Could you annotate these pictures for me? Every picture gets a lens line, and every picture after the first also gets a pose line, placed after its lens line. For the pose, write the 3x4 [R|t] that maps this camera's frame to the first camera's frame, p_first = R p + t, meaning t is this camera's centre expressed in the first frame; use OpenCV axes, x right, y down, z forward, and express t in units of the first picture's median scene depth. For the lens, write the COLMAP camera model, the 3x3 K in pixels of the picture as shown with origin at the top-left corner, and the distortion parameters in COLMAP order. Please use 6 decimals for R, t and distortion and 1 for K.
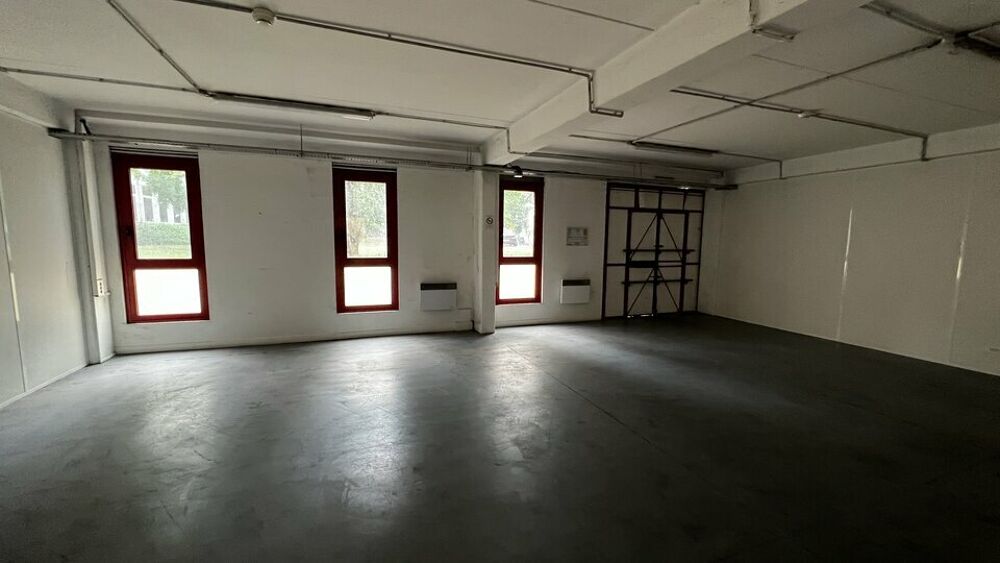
lens RADIAL K [[396.3, 0, 500.0], [0, 396.3, 281.5], [0, 0, 1]] dist [0.001204, -0.000010]
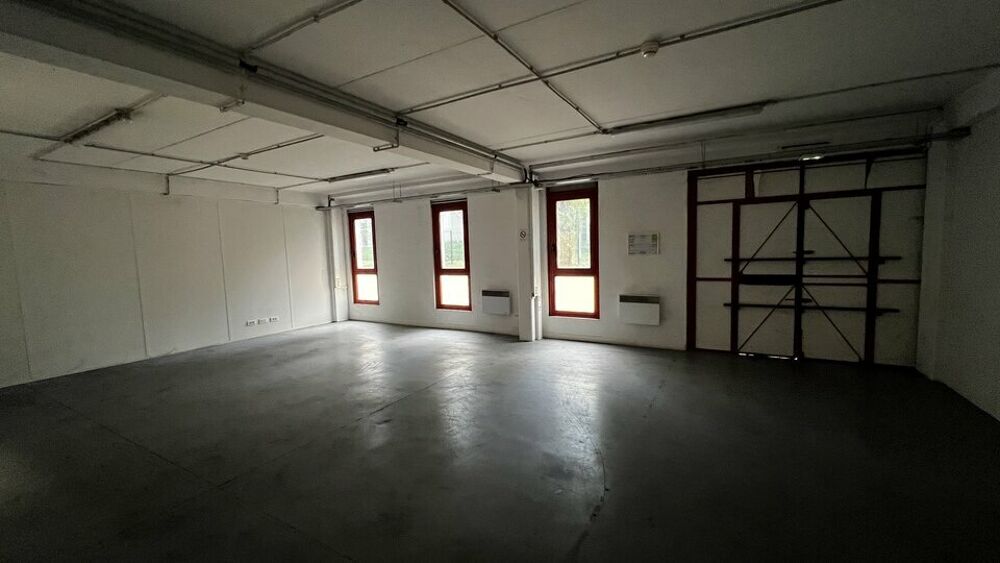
lens RADIAL K [[396.3, 0, 500.0], [0, 396.3, 281.5], [0, 0, 1]] dist [0.001204, -0.000010]
pose [[0.635925, 0.029653, -0.771181, 0.614085], [-0.049210, 0.998786, -0.002175, -0.017413], [0.770181, 0.039333, 0.636612, 0.229658]]
